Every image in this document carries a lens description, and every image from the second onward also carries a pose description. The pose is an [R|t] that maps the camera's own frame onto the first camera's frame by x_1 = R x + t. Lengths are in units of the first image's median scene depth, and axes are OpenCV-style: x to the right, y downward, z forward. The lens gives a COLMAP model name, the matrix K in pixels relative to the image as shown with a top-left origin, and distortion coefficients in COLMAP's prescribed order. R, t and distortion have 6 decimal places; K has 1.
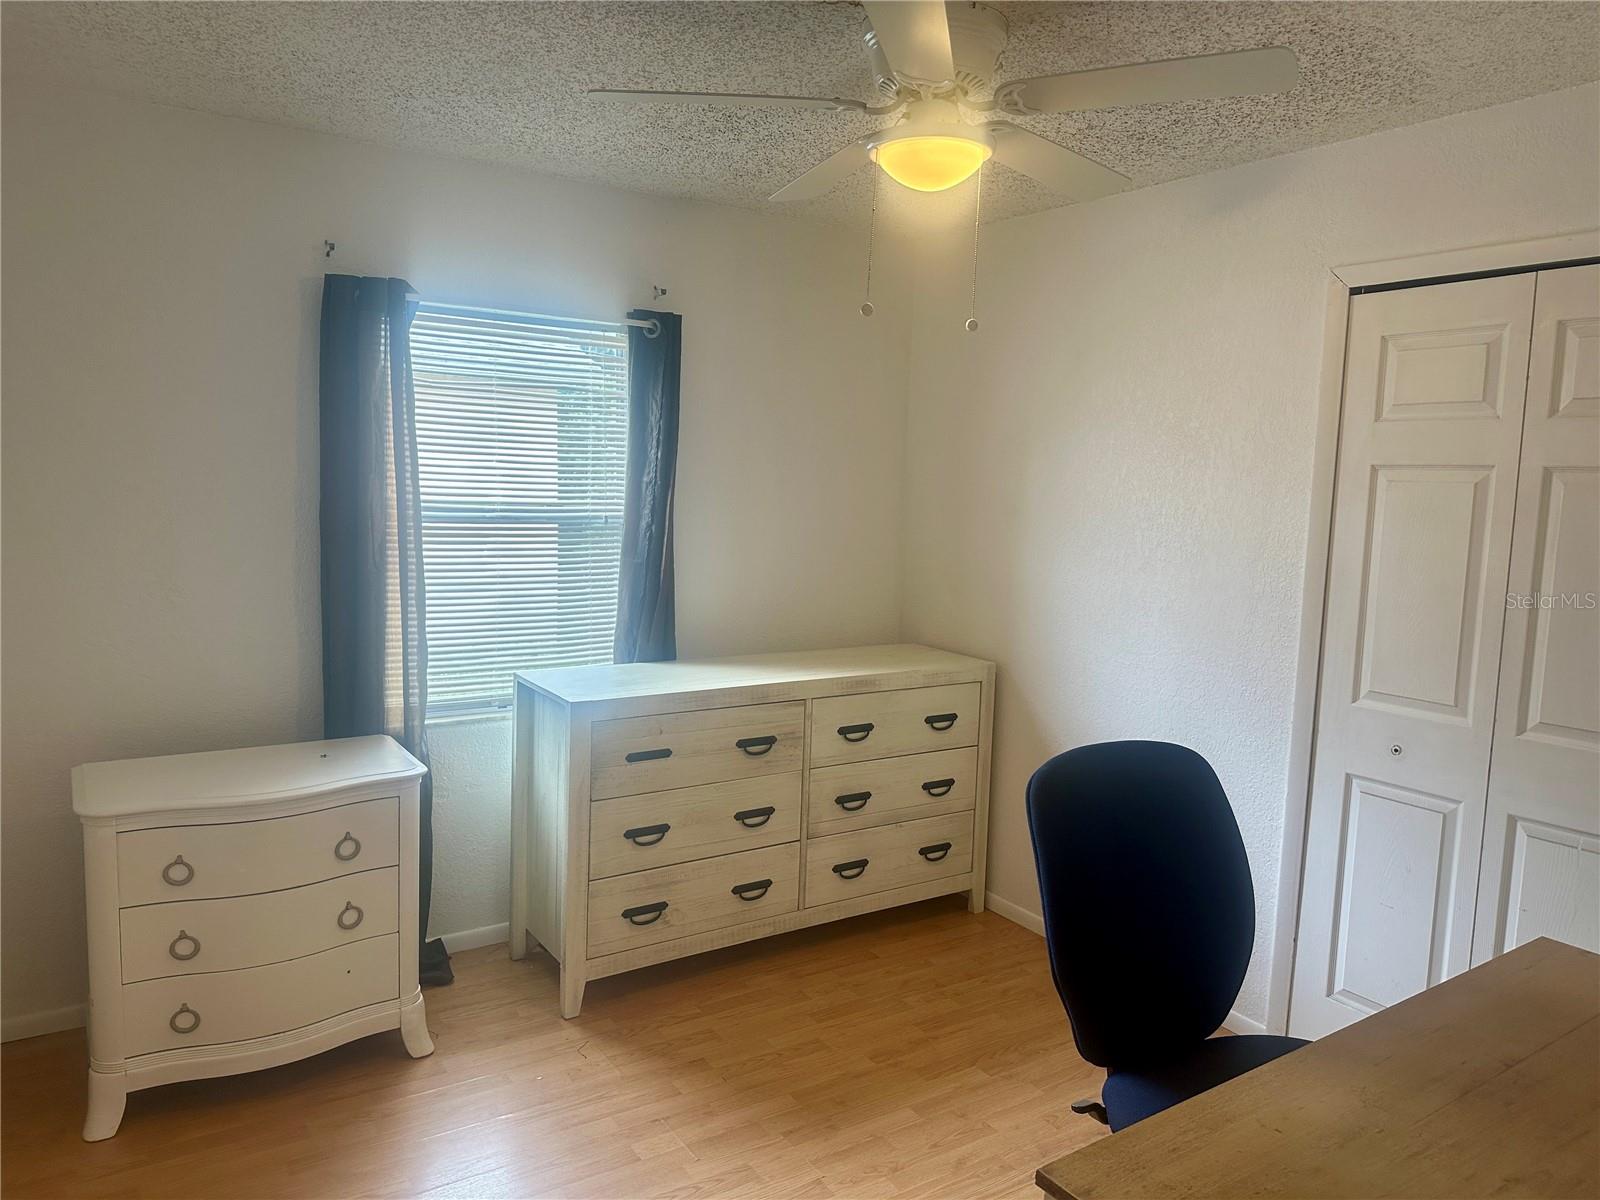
lens RADIAL K [[1125.7, 0, 805.0], [0, 1125.7, 592.9], [0, 0, 1]] dist [0.111855, -0.153162]
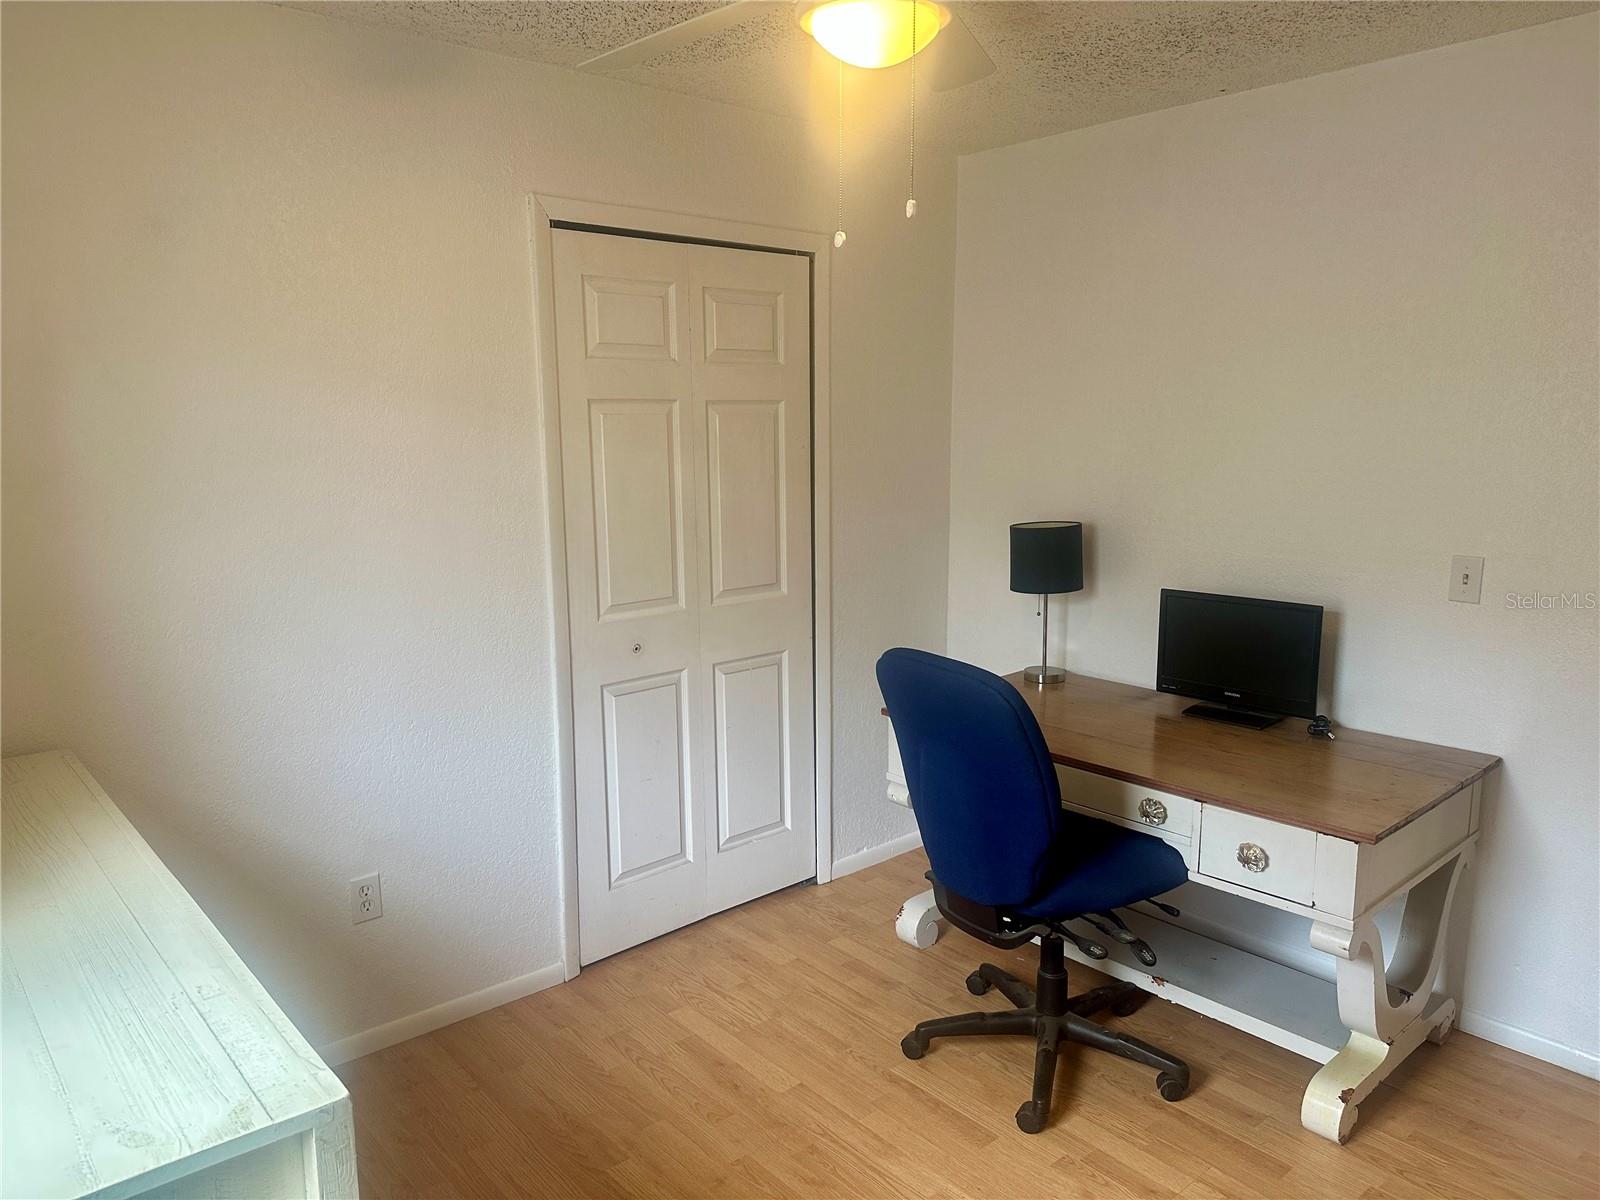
lens RADIAL K [[1125.7, 0, 805.0], [0, 1125.7, 592.9], [0, 0, 1]] dist [0.111855, -0.153162]
pose [[-0.164106, -0.196040, 0.966767, -0.621422], [0.088211, 0.973211, 0.212320, -0.148704], [-0.982491, 0.120122, -0.142417, 1.018727]]
